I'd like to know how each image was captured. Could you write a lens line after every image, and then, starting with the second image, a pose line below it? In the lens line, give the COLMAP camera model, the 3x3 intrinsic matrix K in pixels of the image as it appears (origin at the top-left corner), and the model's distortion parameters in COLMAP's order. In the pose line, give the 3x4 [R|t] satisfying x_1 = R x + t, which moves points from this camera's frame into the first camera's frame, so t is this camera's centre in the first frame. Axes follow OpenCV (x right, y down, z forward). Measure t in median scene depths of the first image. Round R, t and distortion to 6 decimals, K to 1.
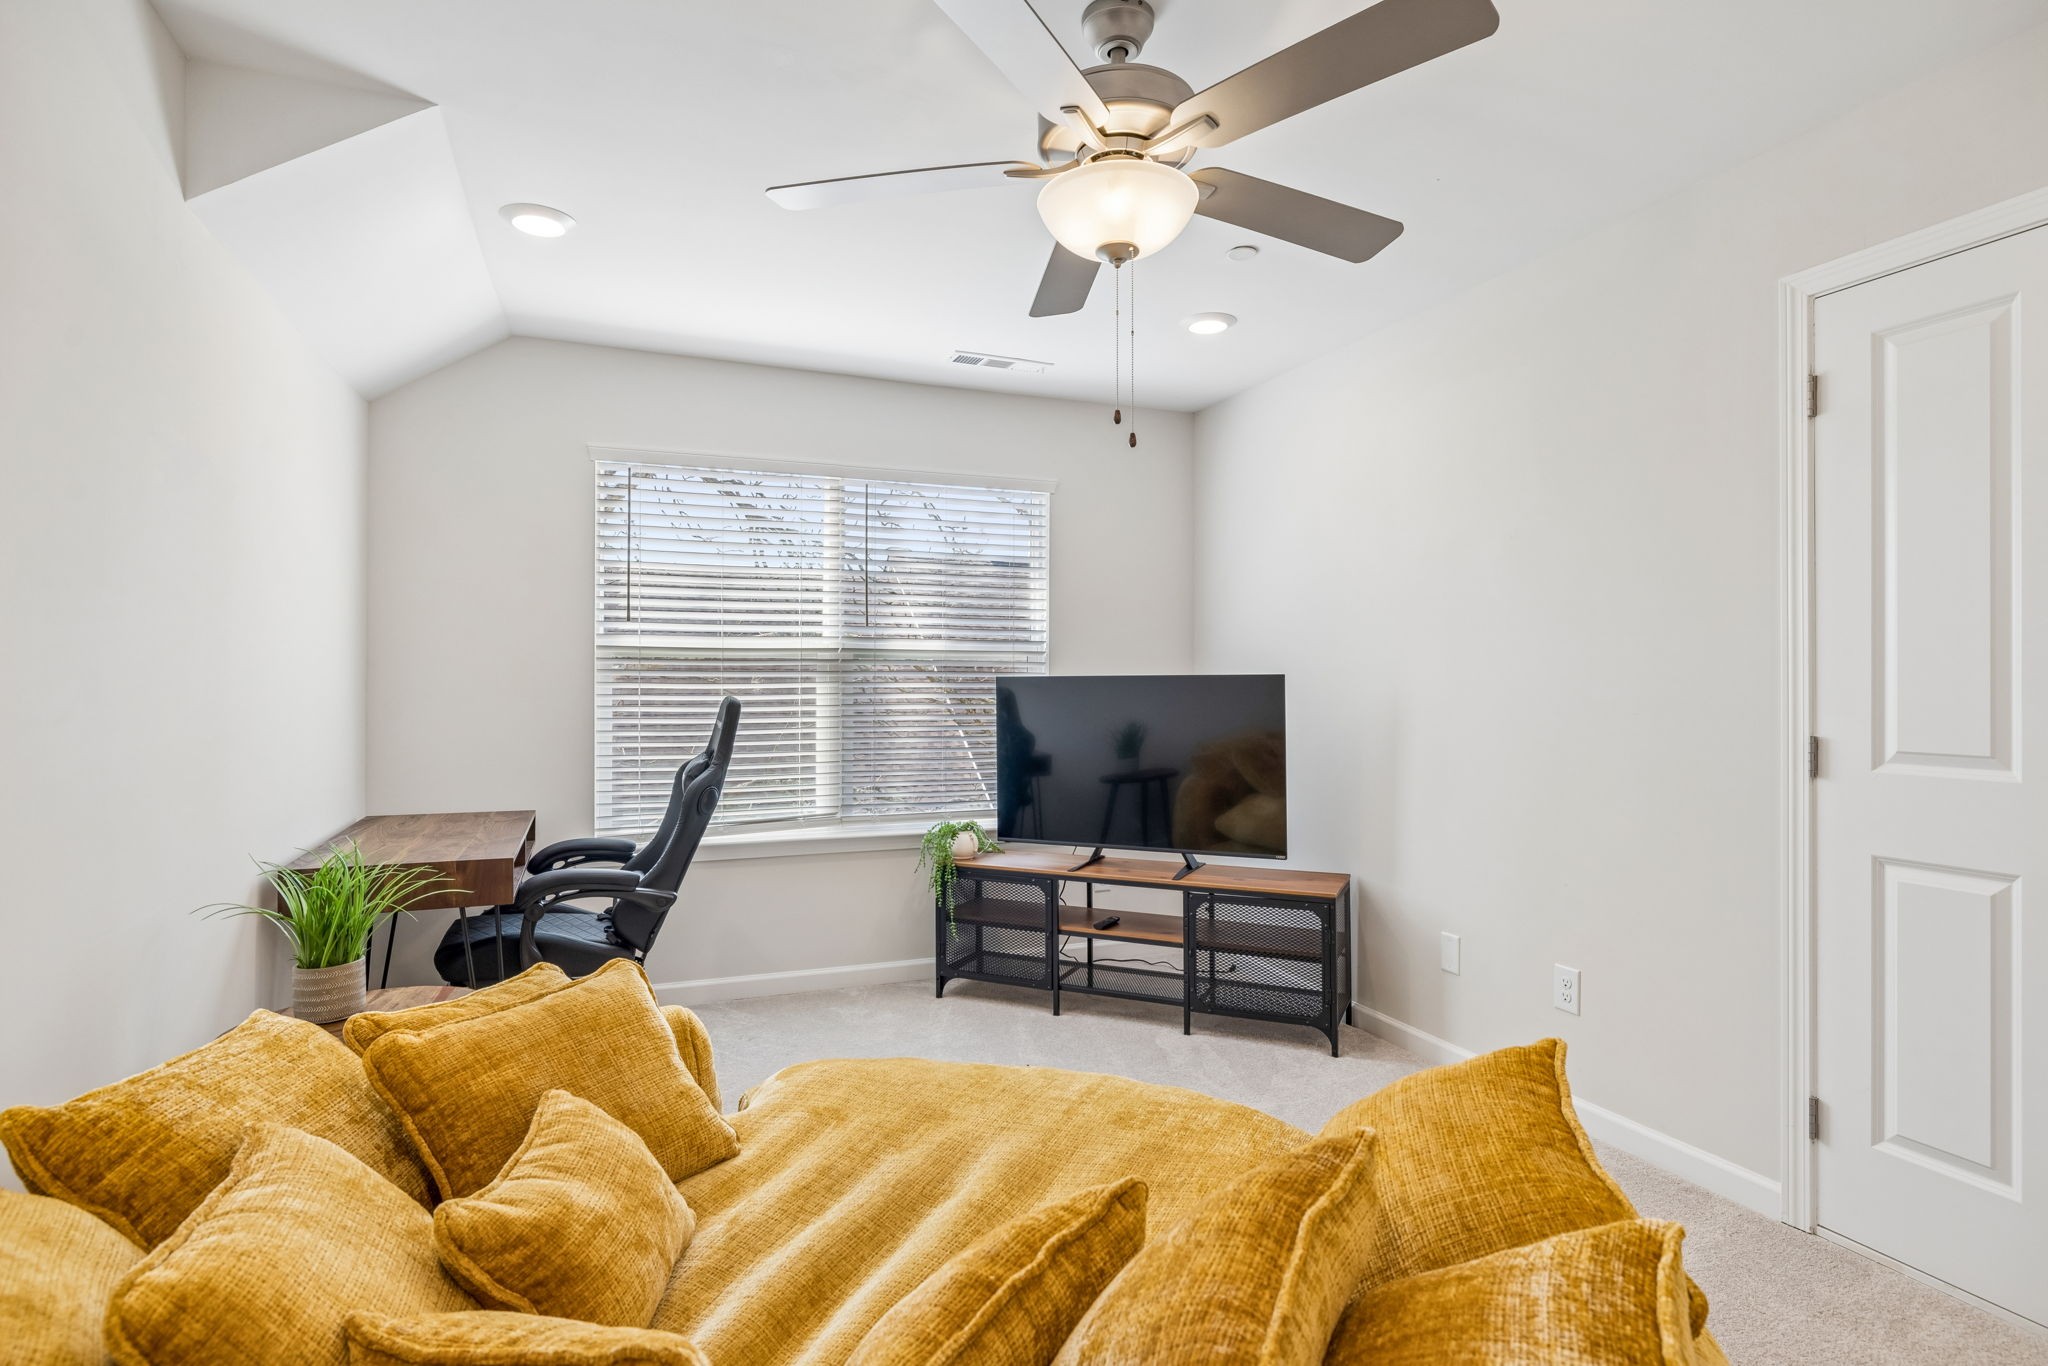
lens RADIAL K [[981.8, 0, 1028.3], [0, 981.8, 681.1], [0, 0, 1]] dist [-0.002473, 0.000682]
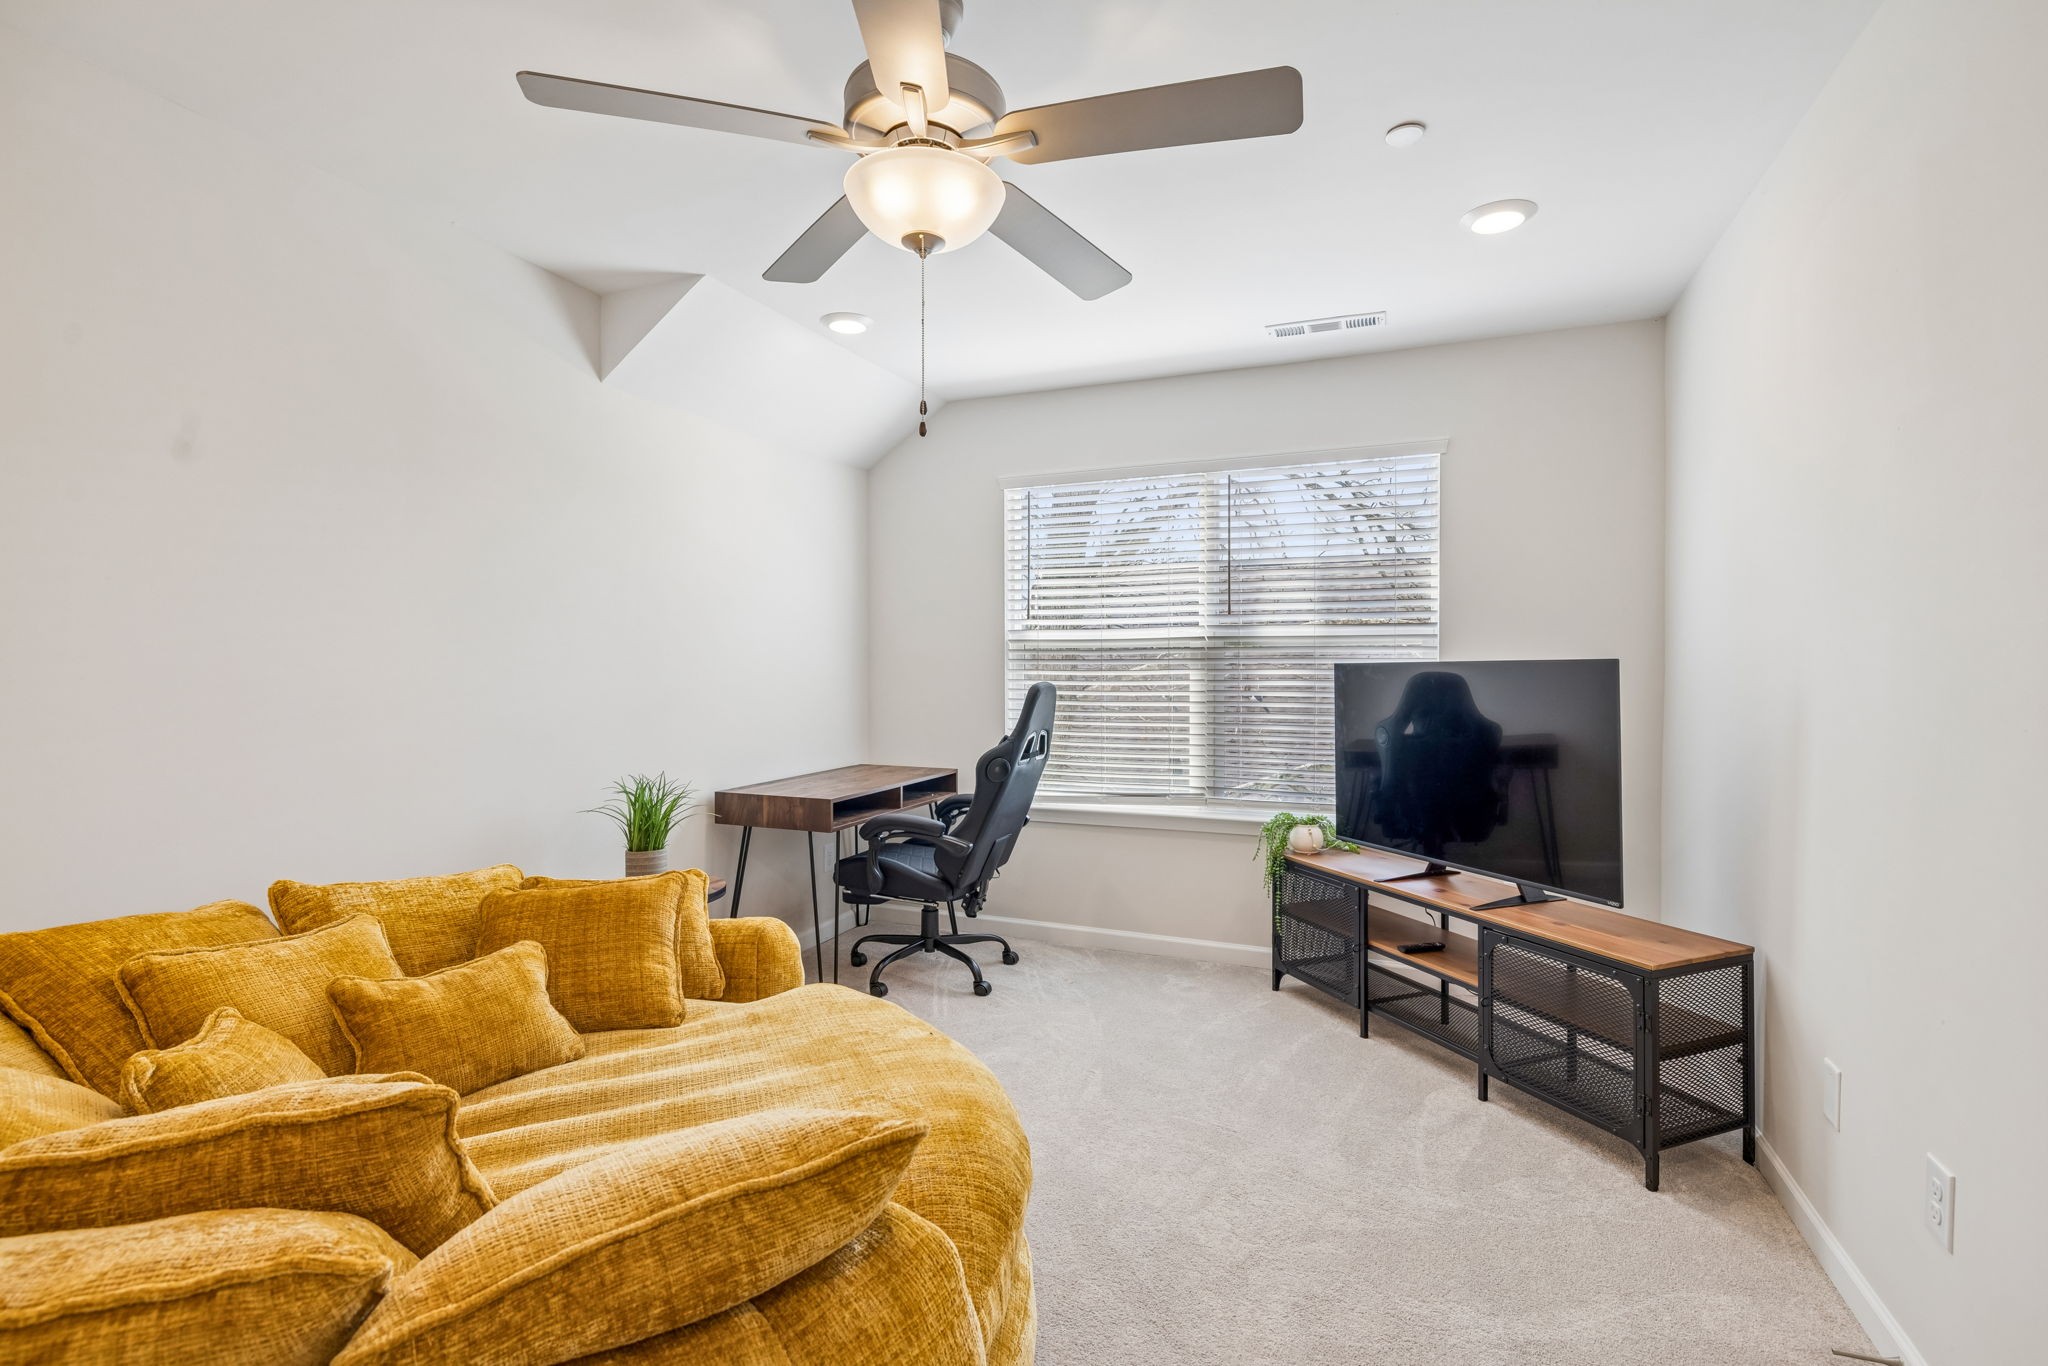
lens RADIAL K [[915.4, 0, 1023.7], [0, 915.4, 682.1], [0, 0, 1]] dist [-0.009146, 0.001621]
pose [[0.733349, 0.008651, -0.679797, 0.342608], [0.003356, 0.999861, 0.016344, -0.001679], [0.679844, -0.014267, 0.733218, 0.162847]]
